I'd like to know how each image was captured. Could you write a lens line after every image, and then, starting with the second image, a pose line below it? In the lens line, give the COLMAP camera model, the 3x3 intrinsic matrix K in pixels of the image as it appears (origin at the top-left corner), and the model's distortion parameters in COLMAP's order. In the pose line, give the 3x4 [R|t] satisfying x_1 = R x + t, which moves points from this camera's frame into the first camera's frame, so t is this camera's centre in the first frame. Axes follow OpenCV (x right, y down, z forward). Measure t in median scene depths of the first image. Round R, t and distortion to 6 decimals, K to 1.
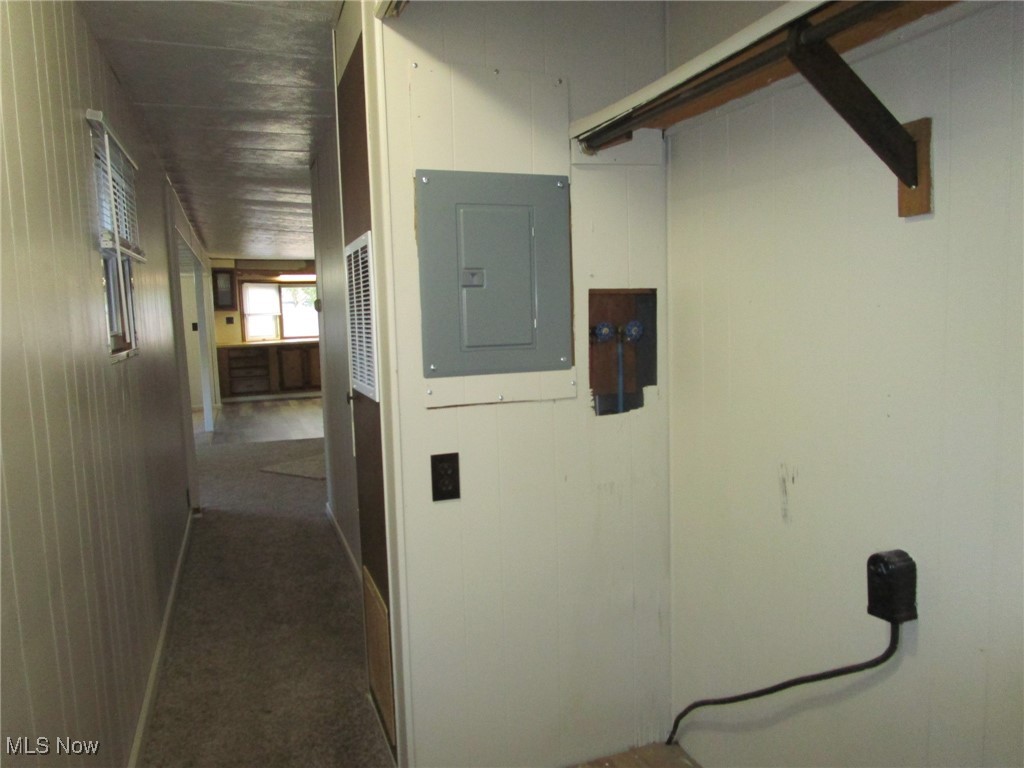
lens RADIAL K [[717.4, 0, 512.2], [0, 717.4, 387.2], [0, 0, 1]] dist [-0.035552, 0.009353]
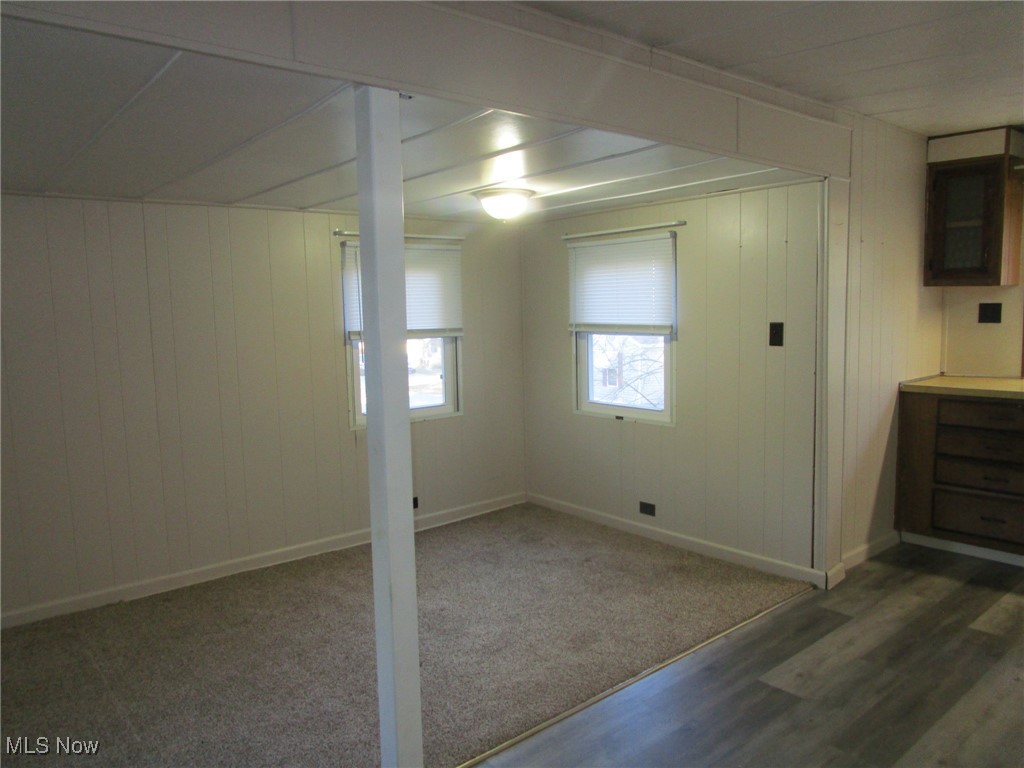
lens RADIAL K [[717.4, 0, 510.7], [0, 717.4, 386.4], [0, 0, 1]] dist [-0.035552, 0.009353]
pose [[0.328997, 0.123922, -0.936165, -0.143750], [-0.084022, 0.991262, 0.101688, -0.073567], [0.940586, 0.045203, 0.336535, 0.667159]]
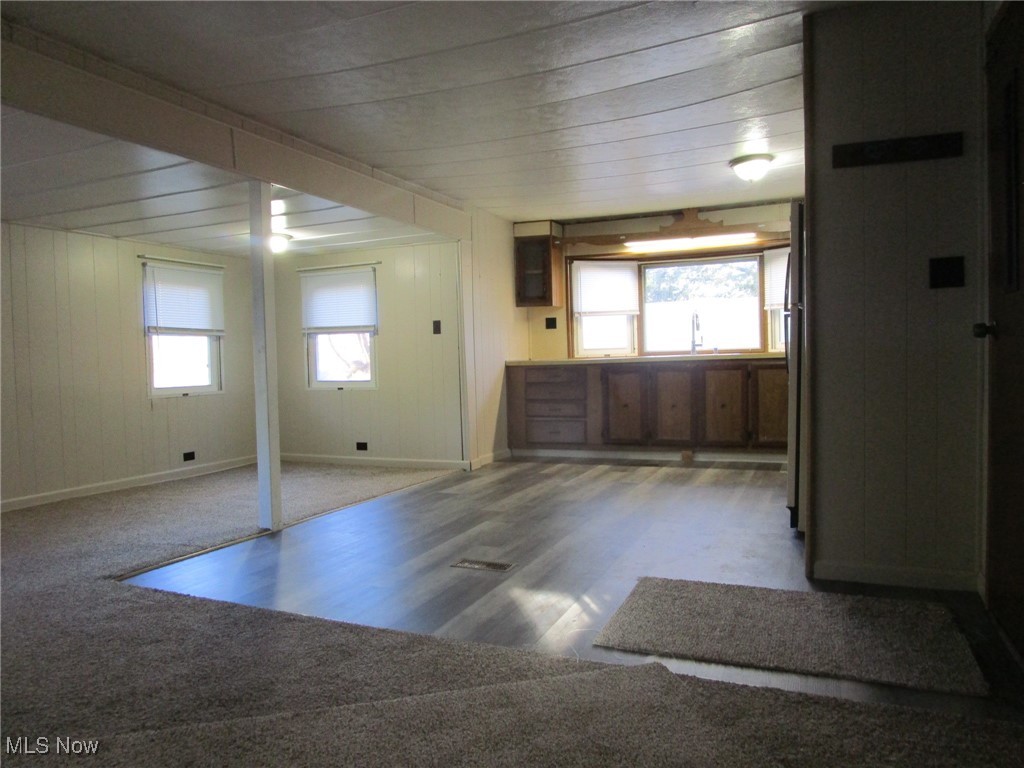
lens RADIAL K [[717.4, 0, 512.1], [0, 717.4, 382.8], [0, 0, 1]] dist [-0.035552, 0.009353]
pose [[0.721964, 0.035076, -0.691041, 0.011452], [-0.066992, 0.997566, -0.019355, -0.027689], [0.688680, 0.060268, 0.722556, 0.534931]]
